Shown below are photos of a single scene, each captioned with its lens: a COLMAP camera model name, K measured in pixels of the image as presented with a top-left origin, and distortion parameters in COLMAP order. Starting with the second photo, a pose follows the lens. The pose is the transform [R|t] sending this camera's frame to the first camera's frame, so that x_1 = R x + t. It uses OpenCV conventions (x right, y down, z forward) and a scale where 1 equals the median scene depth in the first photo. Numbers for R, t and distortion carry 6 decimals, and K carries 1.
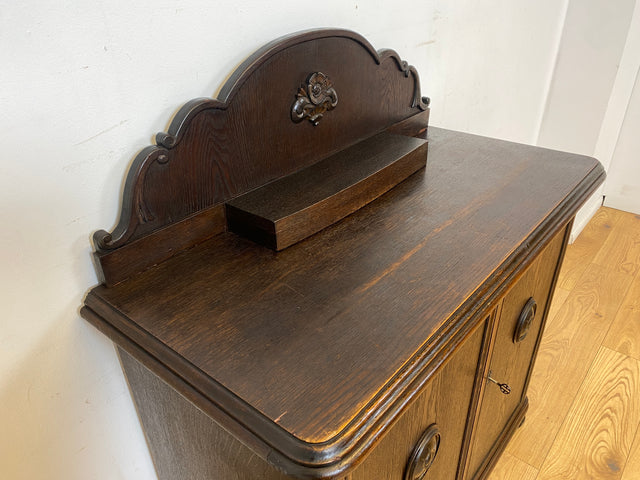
lens RADIAL K [[487.0, 0, 320.5], [0, 487.0, 243.1], [0, 0, 1]] dist [0.031314, -0.033395]
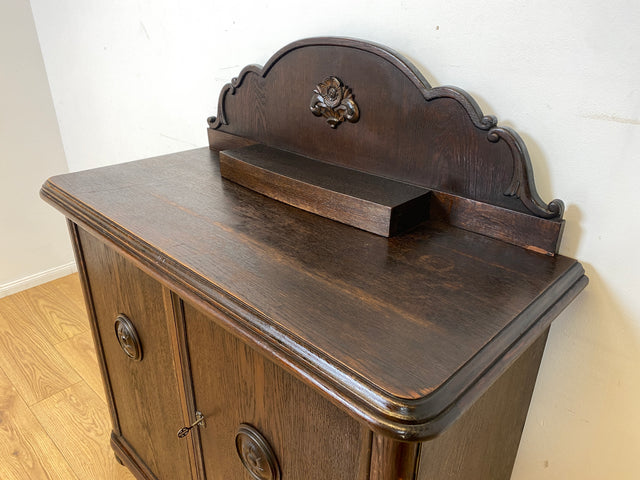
lens RADIAL K [[487.0, 0, 316.7], [0, 487.0, 244.7], [0, 0, 1]] dist [0.031314, -0.033395]
pose [[-0.071412, 0.457006, -0.886592, 1.088682], [-0.512484, 0.745755, 0.425688, -0.508118], [0.855722, 0.484764, 0.180953, 0.951917]]
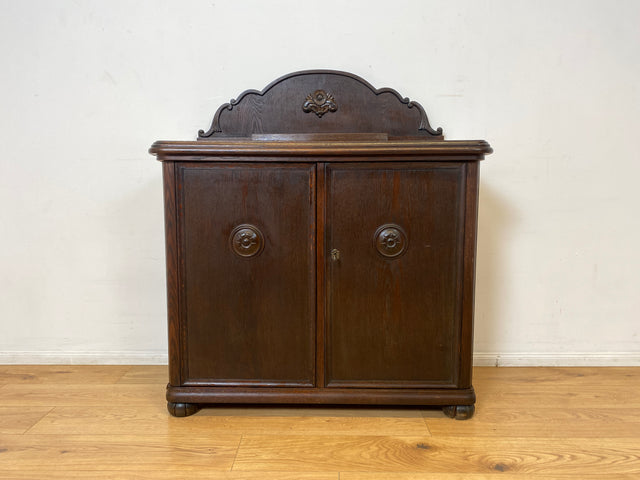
lens RADIAL K [[487.0, 0, 316.3], [0, 487.0, 242.7], [0, 0, 1]] dist [0.031314, -0.033395]
pose [[0.626874, 0.111578, -0.771090, 1.600487], [-0.408073, 0.890105, -0.202953, 0.626487], [0.663706, 0.441887, 0.603515, 0.054716]]
